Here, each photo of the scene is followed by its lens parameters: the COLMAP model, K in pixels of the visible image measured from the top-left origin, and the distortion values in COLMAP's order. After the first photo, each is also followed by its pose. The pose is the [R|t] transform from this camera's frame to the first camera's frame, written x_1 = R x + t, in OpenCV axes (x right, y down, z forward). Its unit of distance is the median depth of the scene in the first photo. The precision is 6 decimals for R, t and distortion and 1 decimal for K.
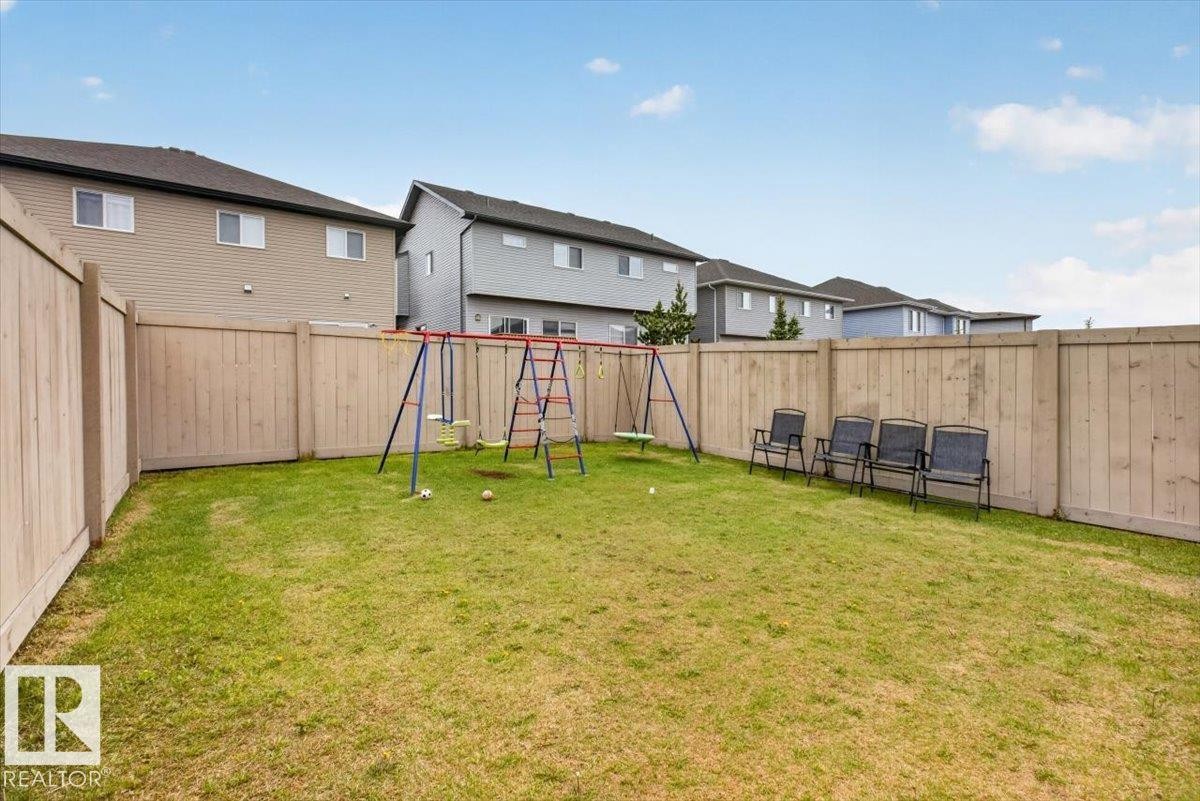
lens RADIAL K [[530.3, 0, 597.5], [0, 530.3, 390.9], [0, 0, 1]] dist [0.000704, 0.000174]
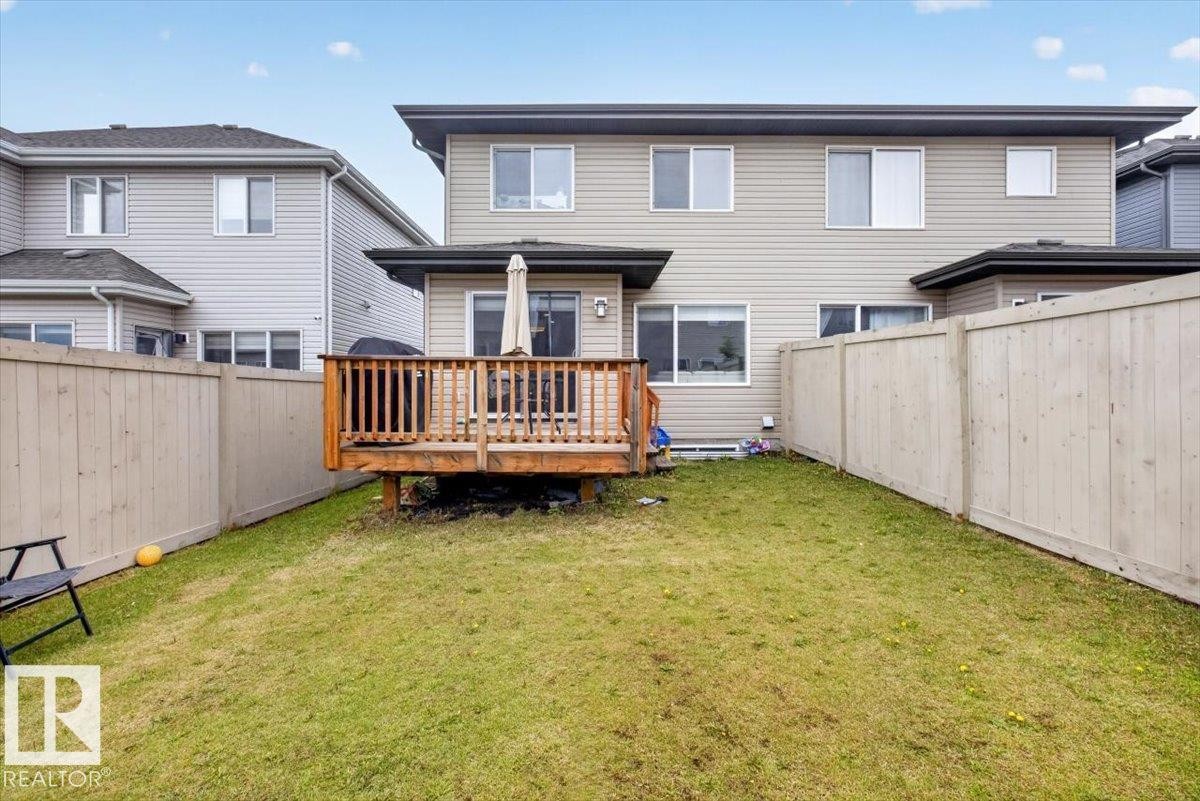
lens RADIAL K [[530.3, 0, 597.5], [0, 530.3, 390.9], [0, 0, 1]] dist [0.000704, 0.000174]
pose [[-0.810316, 0.011198, 0.585887, -0.198856], [0.014308, 0.999897, 0.000678, -0.045632], [-0.585819, 0.008932, -0.810393, 1.481235]]
